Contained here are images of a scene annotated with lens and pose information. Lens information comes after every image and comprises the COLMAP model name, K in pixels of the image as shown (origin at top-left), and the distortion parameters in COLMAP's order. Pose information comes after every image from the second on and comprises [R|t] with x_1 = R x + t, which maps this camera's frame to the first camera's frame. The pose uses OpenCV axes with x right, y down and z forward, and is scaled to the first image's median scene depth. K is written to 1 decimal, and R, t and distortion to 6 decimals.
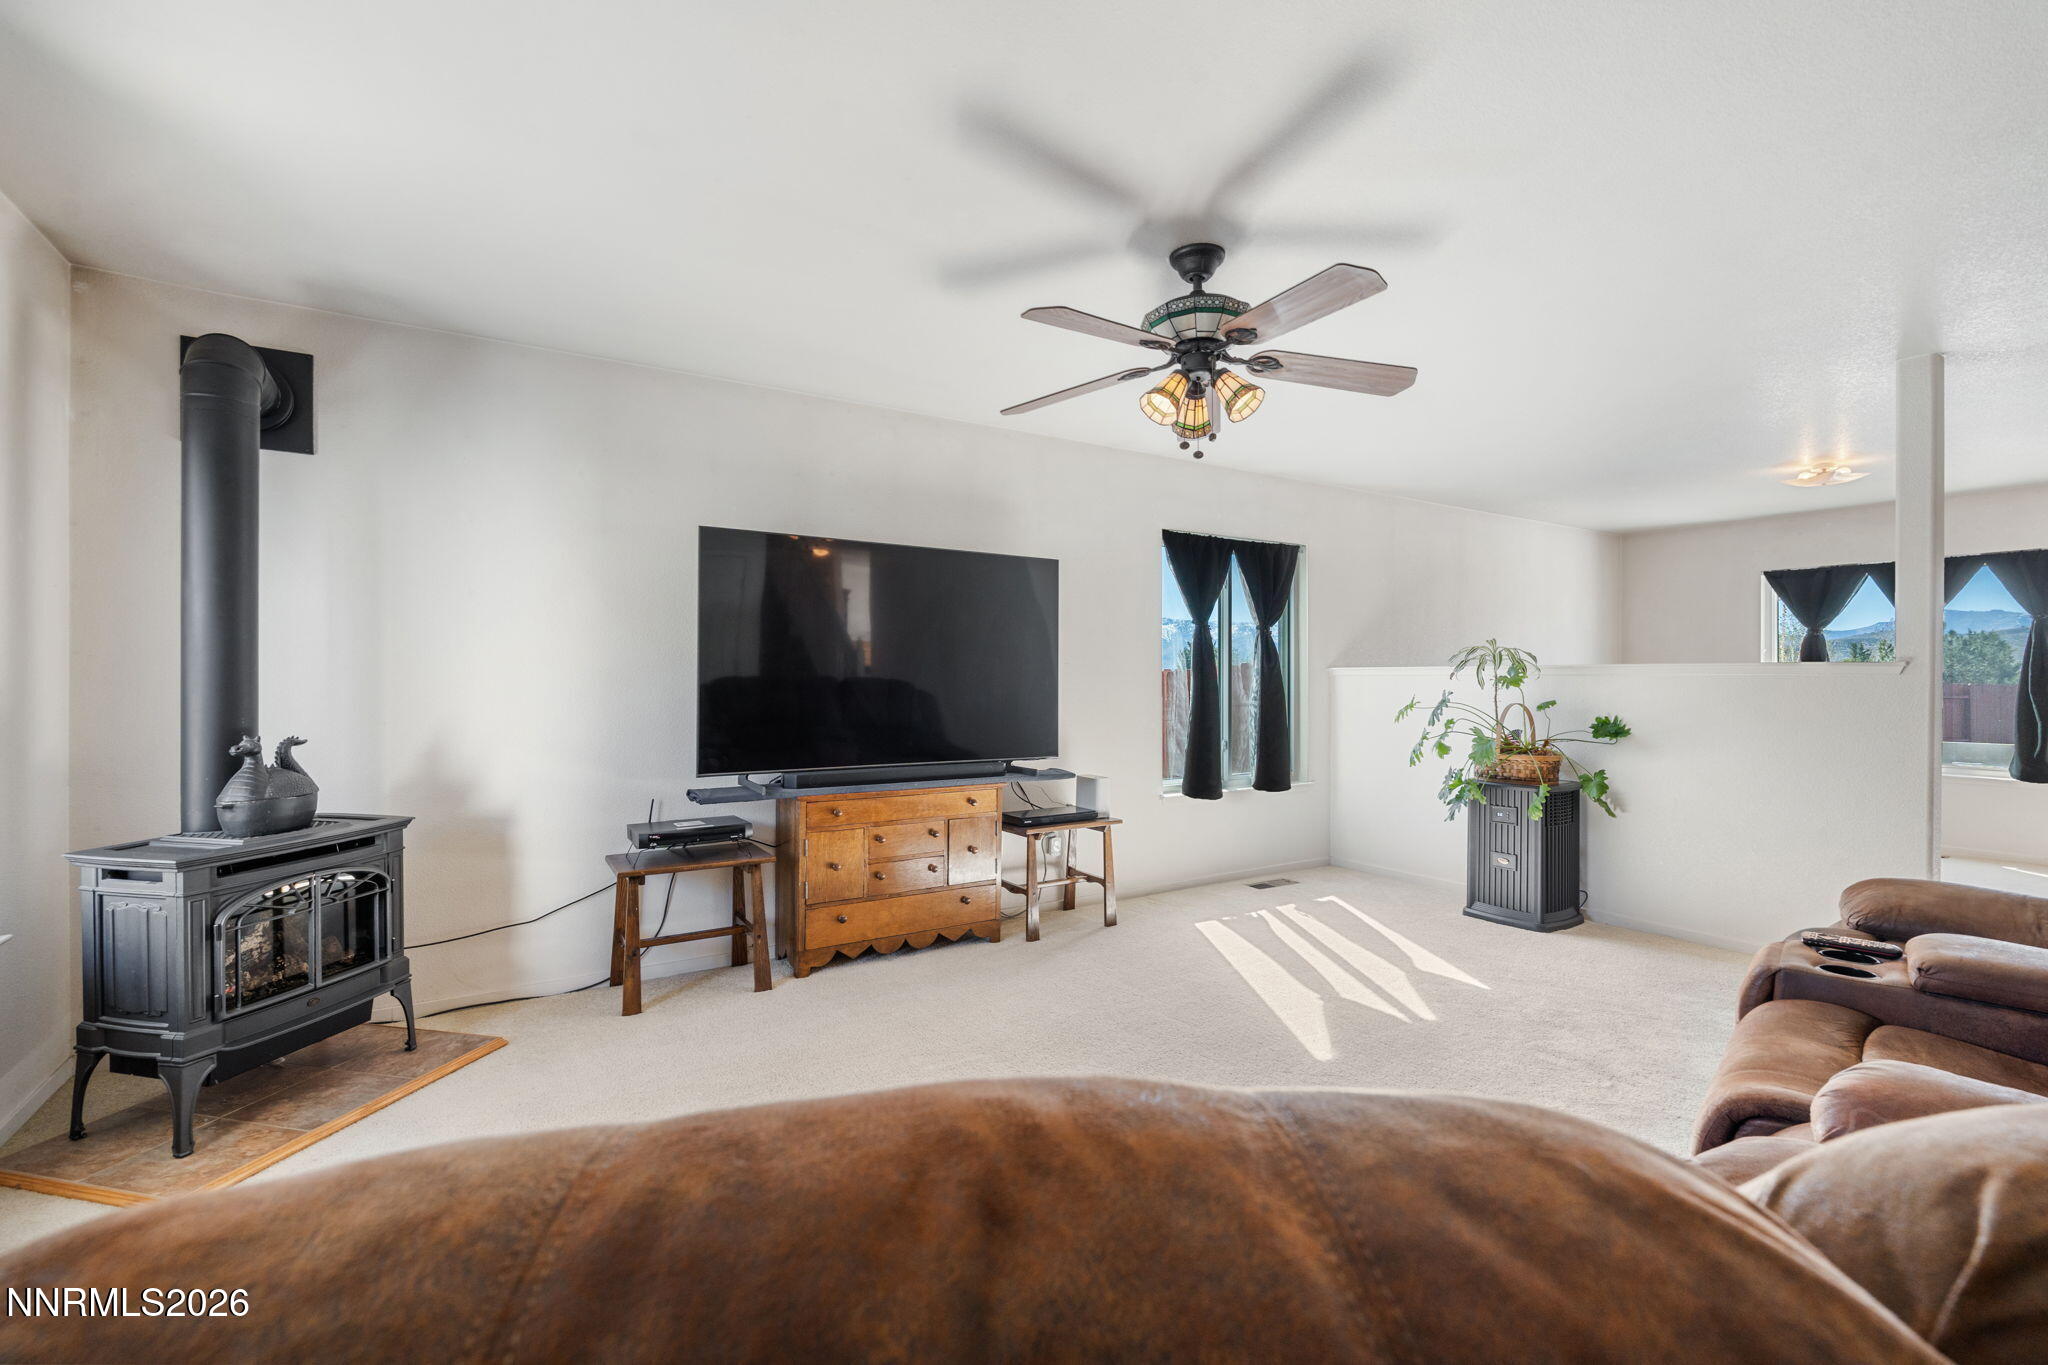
lens RADIAL K [[895.1, 0, 1021.8], [0, 895.1, 679.9], [0, 0, 1]] dist [-0.000187, 0.000166]
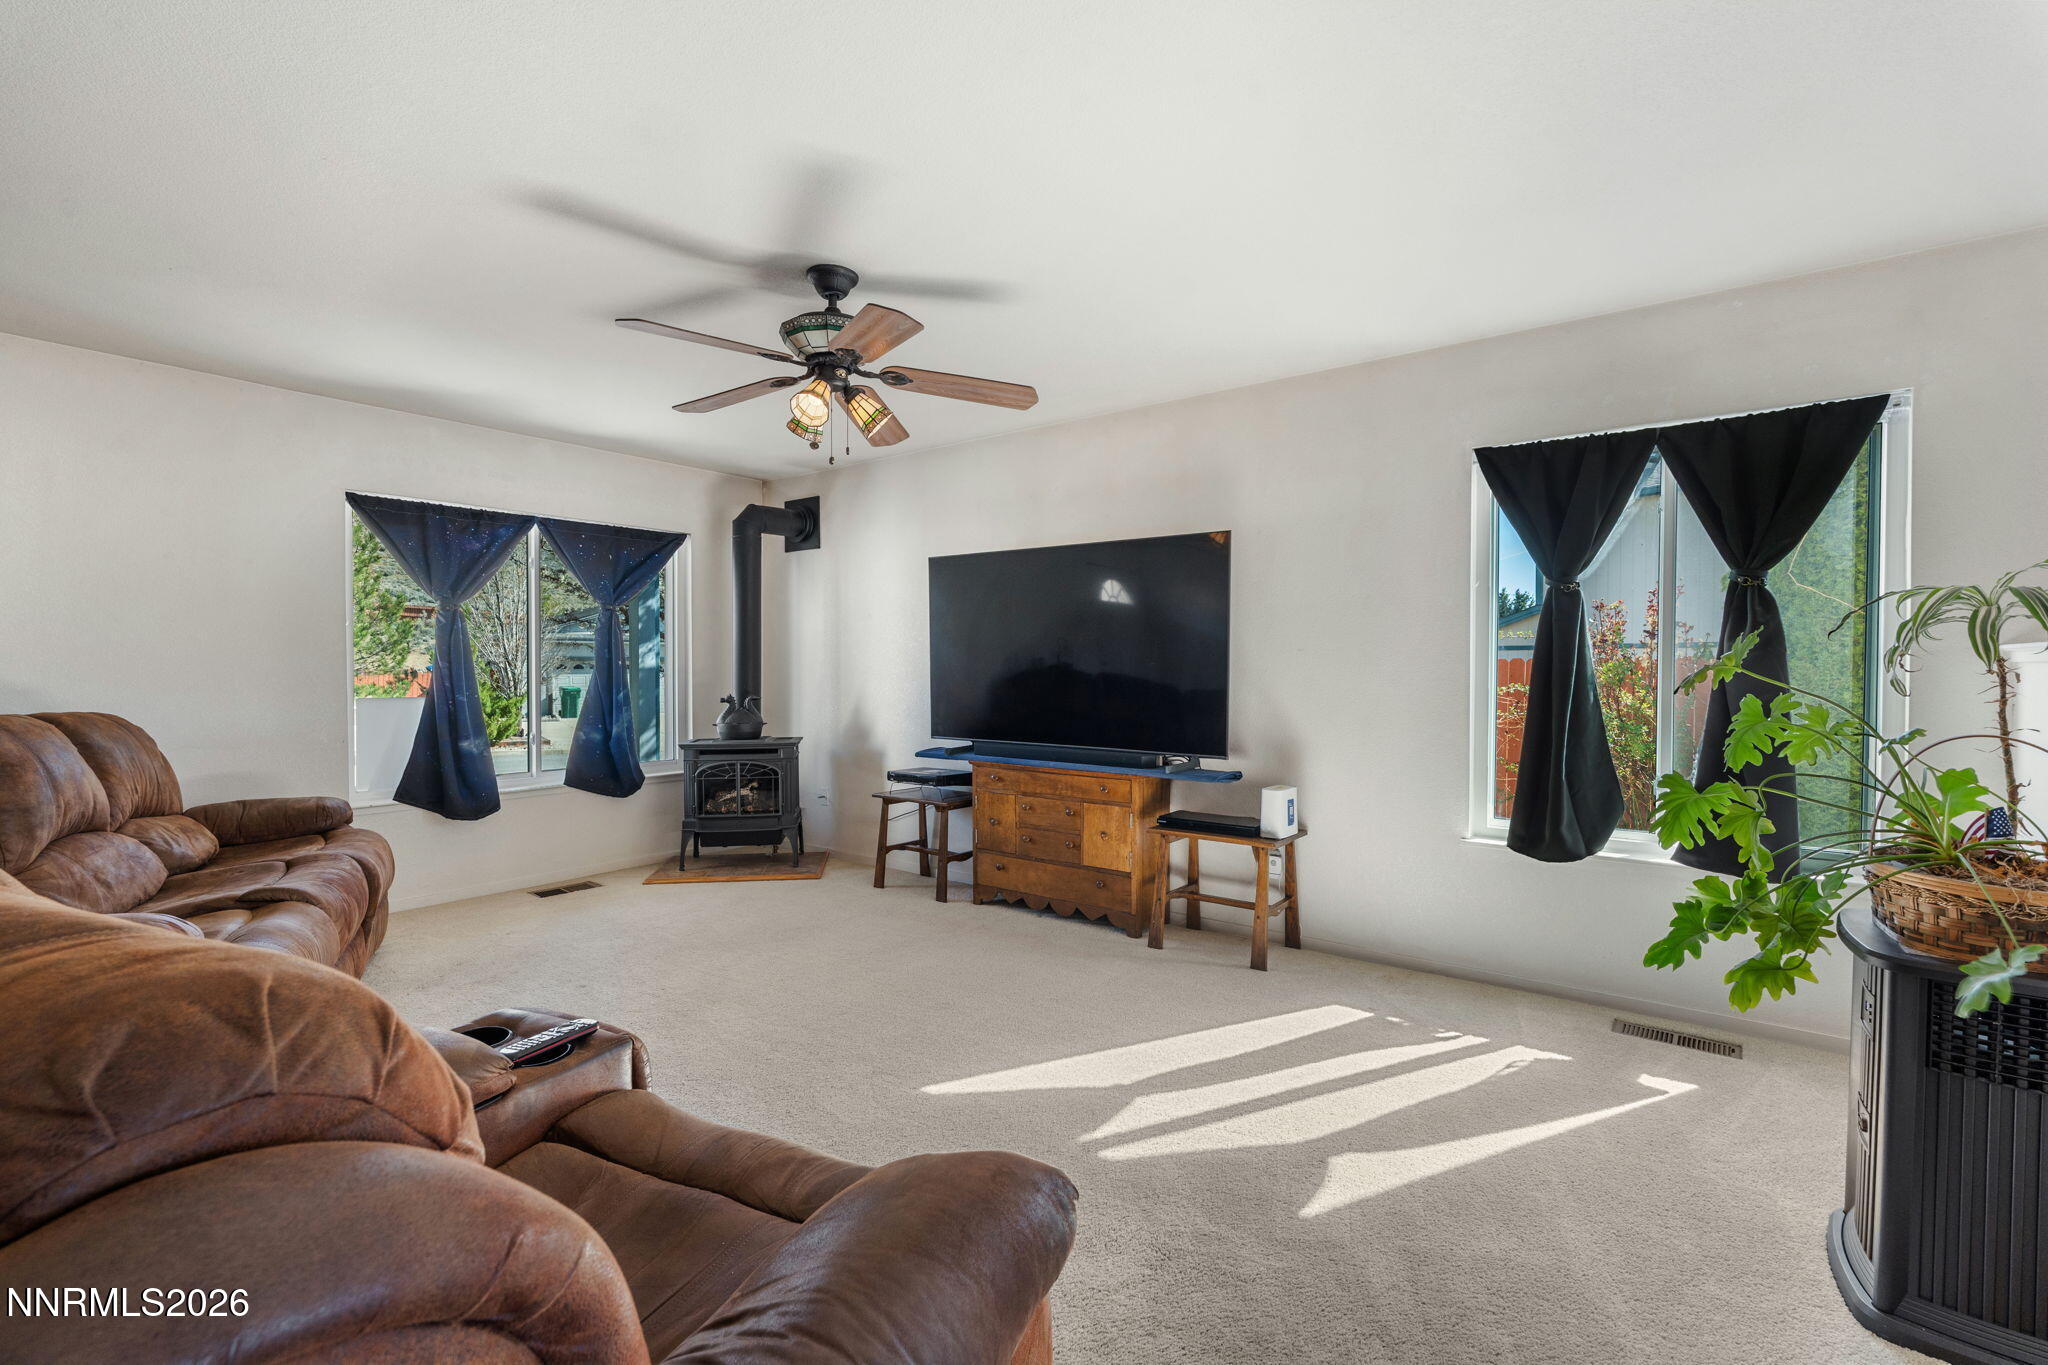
lens RADIAL K [[895.1, 0, 1021.7], [0, 895.1, 687.8], [0, 0, 1]] dist [-0.000187, 0.000166]
pose [[0.350707, 0.020615, -0.936258, 0.906190], [-0.005495, 0.999786, 0.019956, 0.001228], [0.936469, -0.001854, 0.350745, 0.586481]]
